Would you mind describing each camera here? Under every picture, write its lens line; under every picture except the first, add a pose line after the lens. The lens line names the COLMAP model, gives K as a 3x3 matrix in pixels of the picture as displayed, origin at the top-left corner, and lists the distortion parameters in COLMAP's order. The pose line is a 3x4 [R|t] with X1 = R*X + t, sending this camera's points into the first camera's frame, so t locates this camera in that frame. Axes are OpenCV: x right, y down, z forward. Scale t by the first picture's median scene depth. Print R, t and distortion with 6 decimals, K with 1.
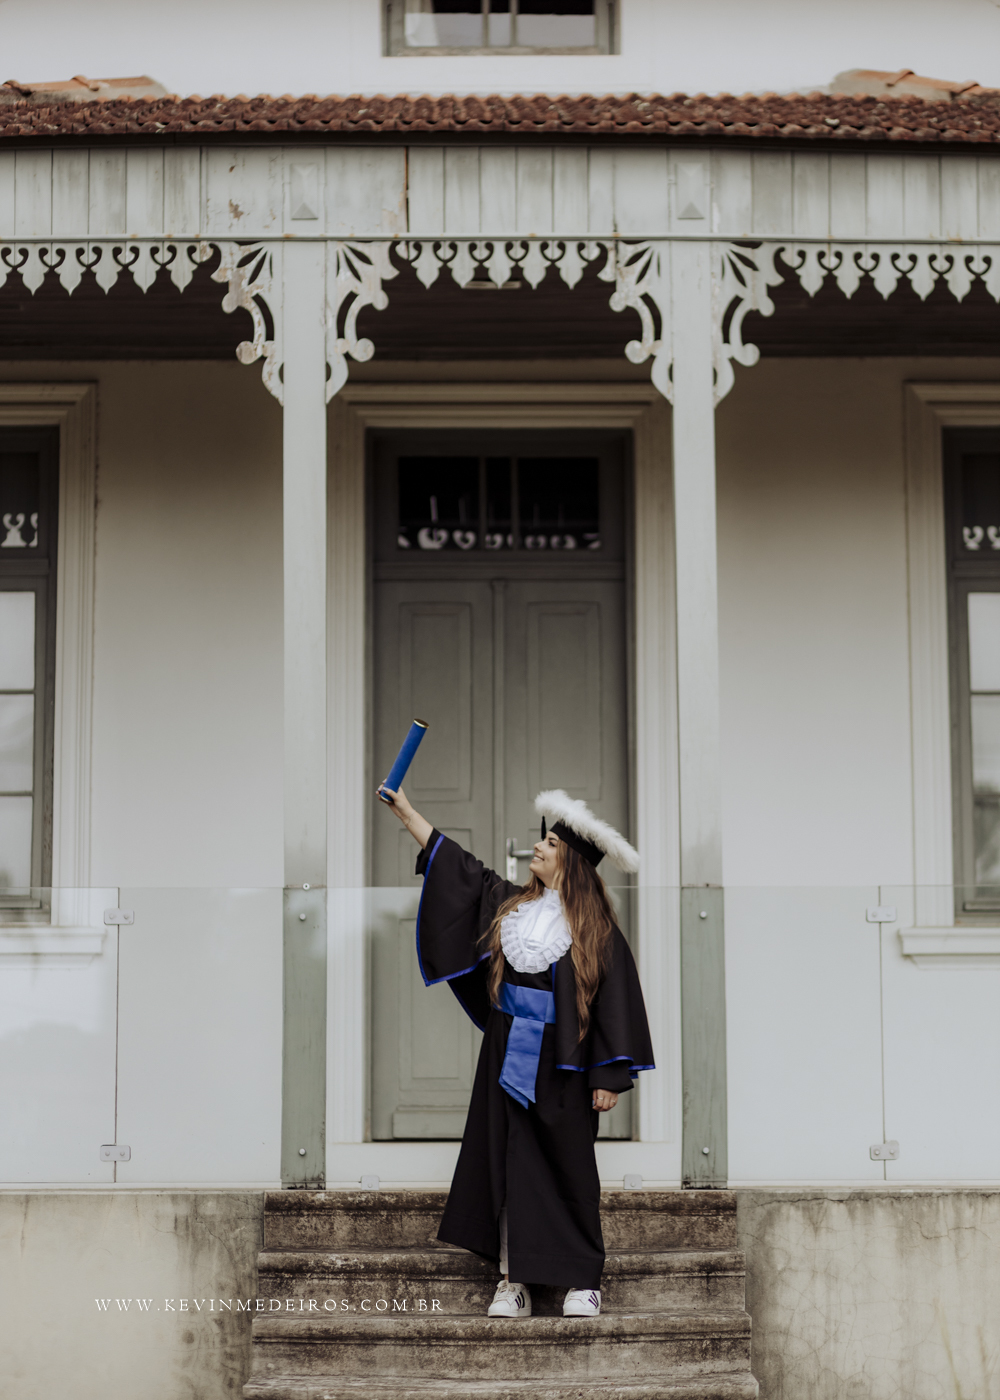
lens RADIAL K [[3555.2, 0, 499.9], [0, 3555.2, 699.9], [0, 0, 1]] dist [-0.012675, 0.000000]
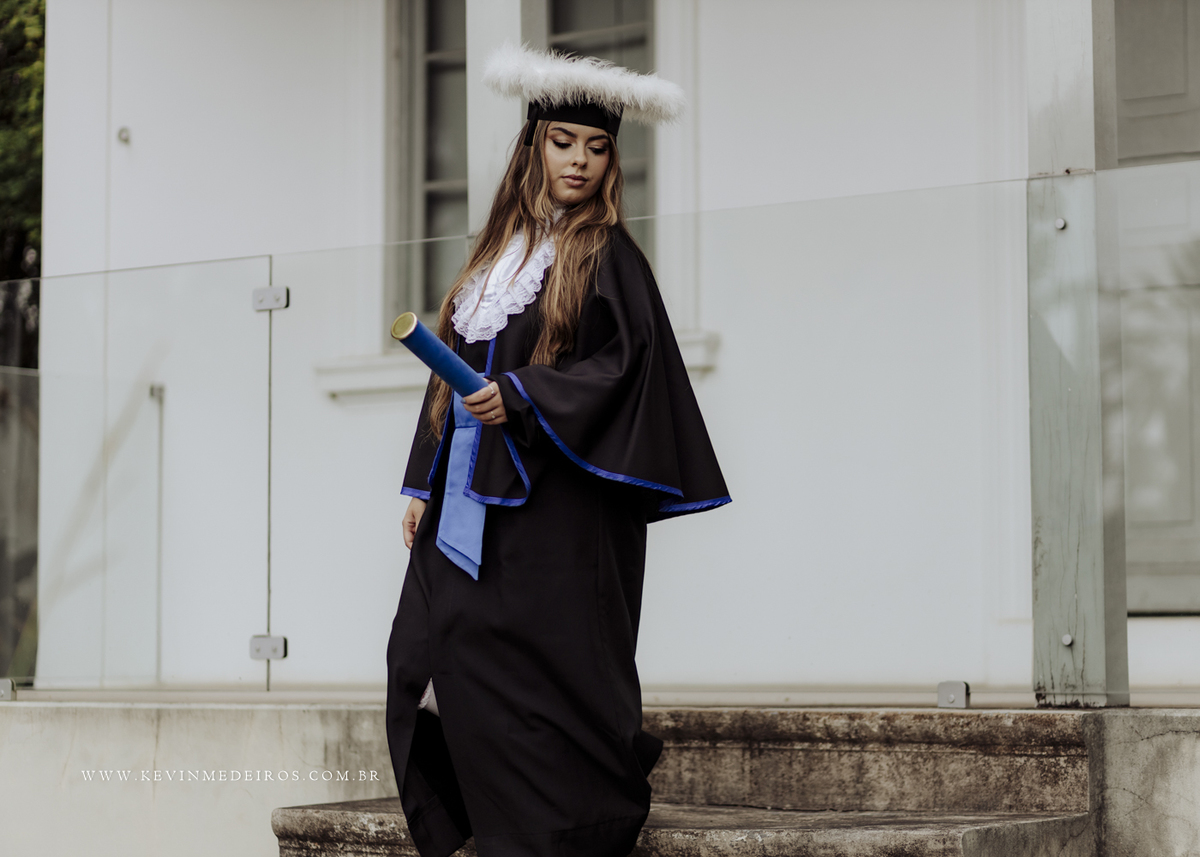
lens RADIAL K [[3047.3, 0, 600.0], [0, 3047.3, 428.4], [0, 0, 1]] dist [-0.012675, 0.000000]
pose [[0.816439, -0.044331, -0.575727, 0.279641], [0.083253, 0.995668, 0.041394, 0.067858], [0.571398, -0.081727, 0.816594, 0.571220]]
